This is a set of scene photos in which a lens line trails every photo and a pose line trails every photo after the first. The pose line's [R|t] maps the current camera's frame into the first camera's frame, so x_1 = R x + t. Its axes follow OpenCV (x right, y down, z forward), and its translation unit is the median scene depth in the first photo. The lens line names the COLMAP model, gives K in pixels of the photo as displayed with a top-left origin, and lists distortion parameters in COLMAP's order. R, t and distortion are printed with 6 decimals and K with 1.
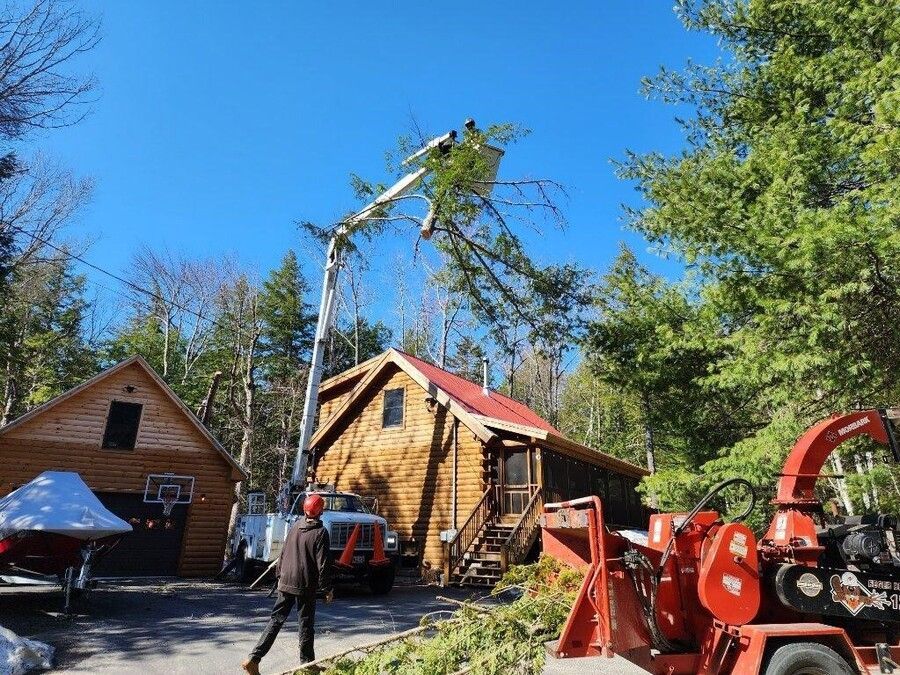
lens RADIAL K [[581.8, 0, 450.0], [0, 581.8, 337.5], [0, 0, 1]] dist [0.069482, -0.052202]
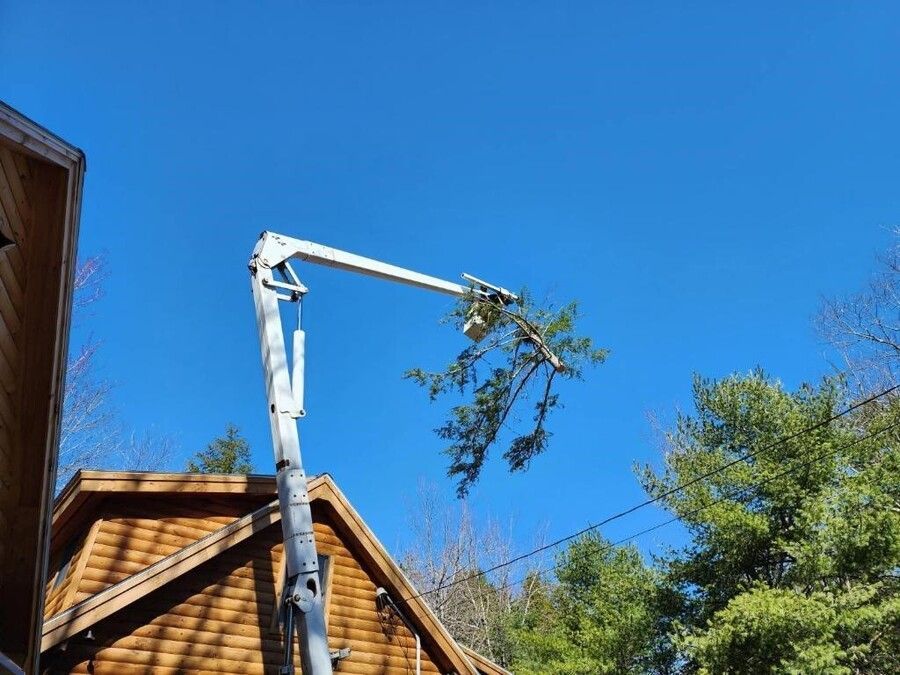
lens RADIAL K [[581.8, 0, 450.0], [0, 581.8, 337.5], [0, 0, 1]] dist [0.069482, -0.052202]
pose [[0.304592, 0.588754, 0.748727, -0.589378], [-0.277572, 0.806827, -0.521520, 0.177261], [-0.911141, -0.048975, 0.409175, 0.656621]]
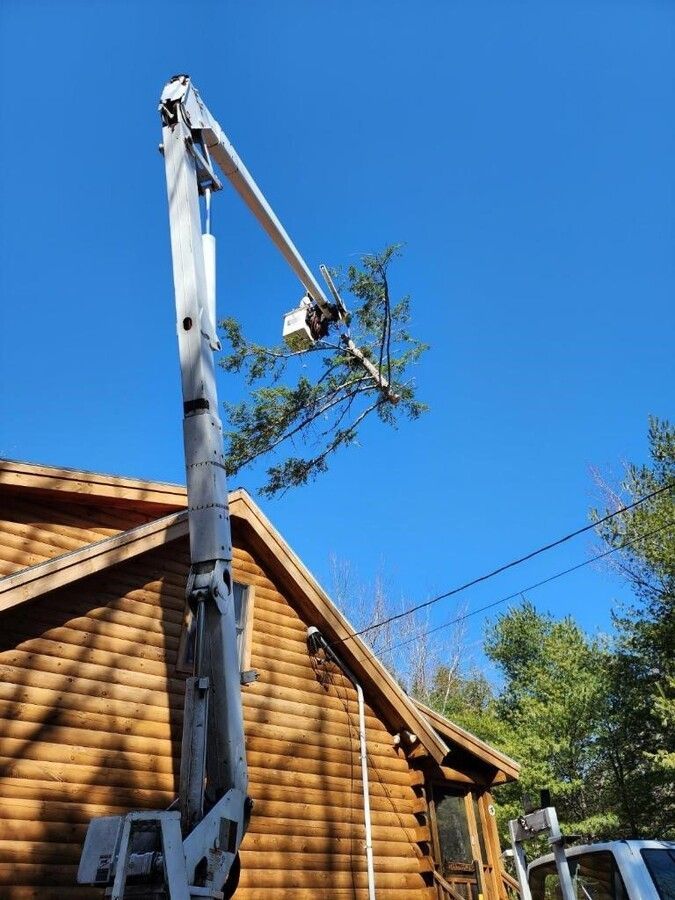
lens RADIAL K [[581.8, 0, 337.5], [0, 581.8, 450.0], [0, 0, 1]] dist [0.069482, -0.052202]
pose [[0.325054, 0.577658, 0.748767, -0.449466], [-0.275698, 0.815254, -0.509265, 0.208856], [-0.904616, -0.040895, 0.424261, 0.736551]]
